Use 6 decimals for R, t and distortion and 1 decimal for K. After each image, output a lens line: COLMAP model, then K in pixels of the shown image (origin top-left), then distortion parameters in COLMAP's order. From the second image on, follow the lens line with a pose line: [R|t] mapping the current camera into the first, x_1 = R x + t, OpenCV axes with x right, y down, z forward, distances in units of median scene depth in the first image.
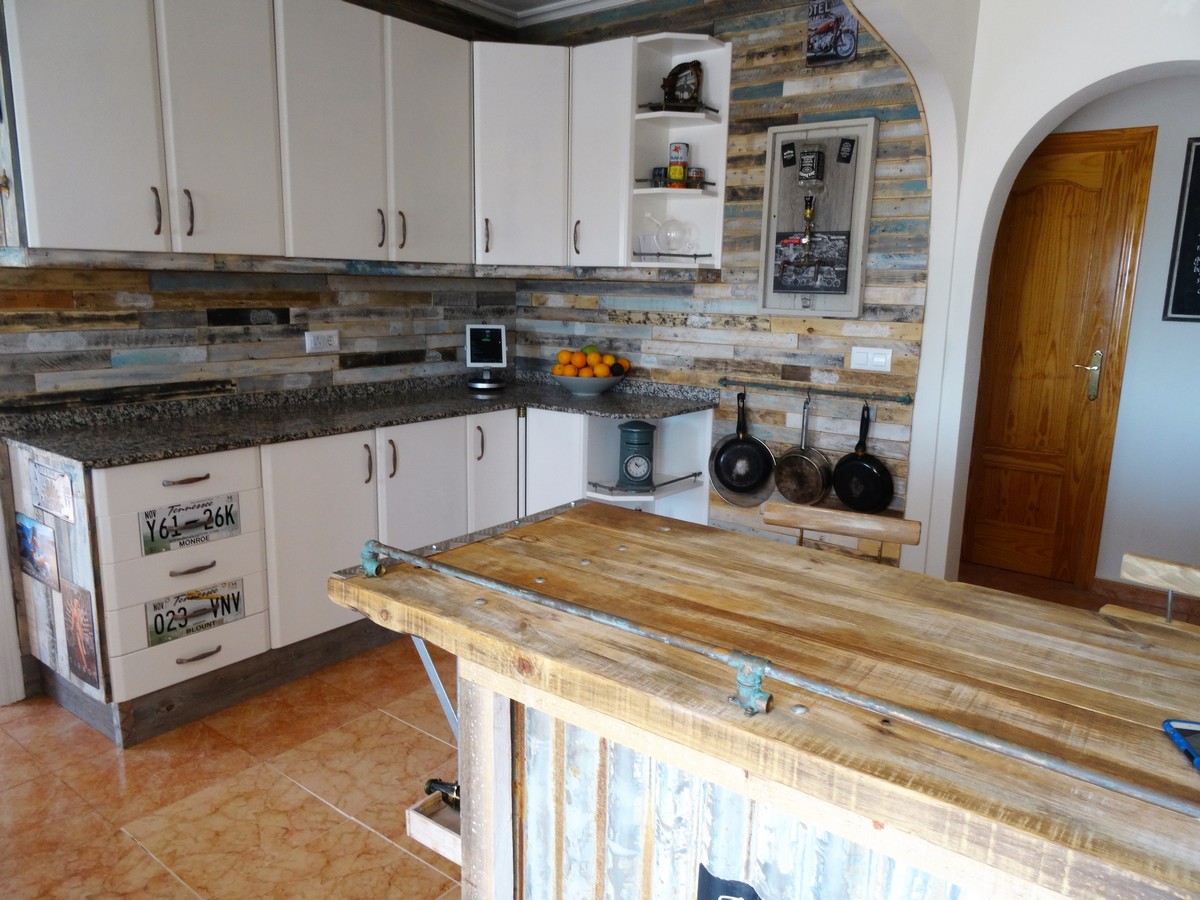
lens RADIAL K [[857.0, 0, 601.1], [0, 857.0, 448.8], [0, 0, 1]] dist [-0.003485, -0.002325]
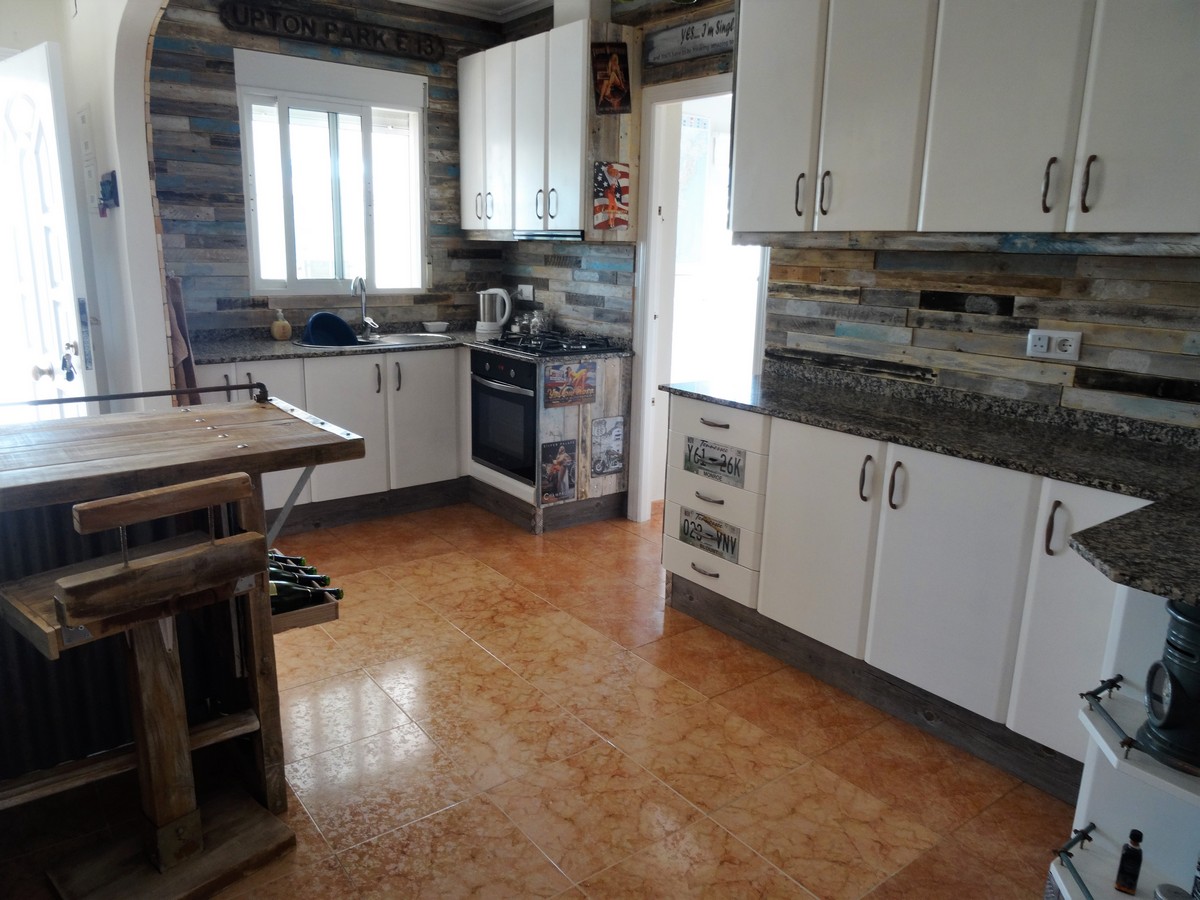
lens RADIAL K [[857.0, 0, 601.1], [0, 857.0, 448.8], [0, 0, 1]] dist [-0.003485, -0.002325]
pose [[-0.255924, 0.198111, -0.946179, 0.569871], [-0.212643, 0.943265, 0.255017, -0.165477], [0.943020, 0.266463, -0.199278, 0.906246]]
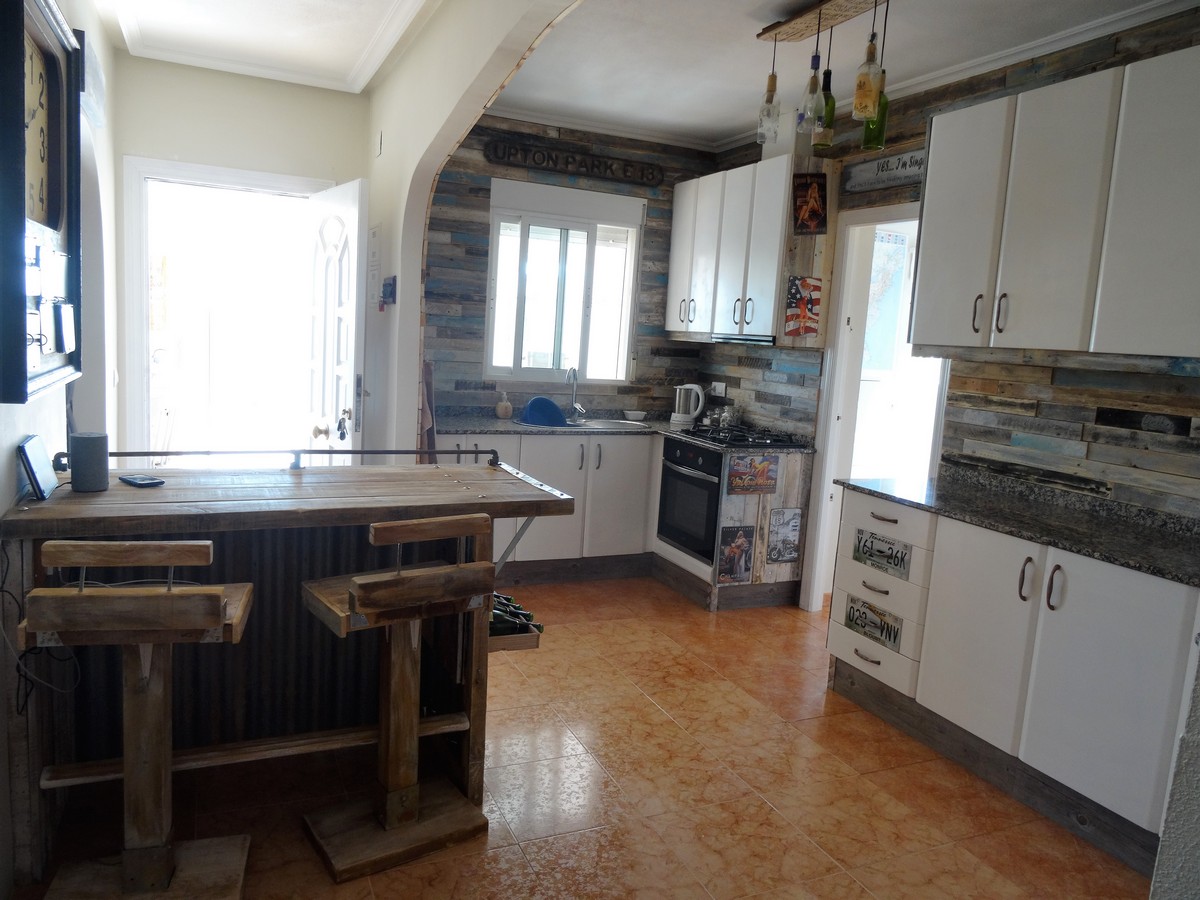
lens RADIAL K [[857.0, 0, 601.1], [0, 857.0, 448.8], [0, 0, 1]] dist [-0.003485, -0.002325]
pose [[-0.466072, 0.068153, -0.882118, 0.690760], [-0.239730, 0.950003, 0.200061, -0.178956], [0.851649, 0.304713, -0.426431, 0.953104]]
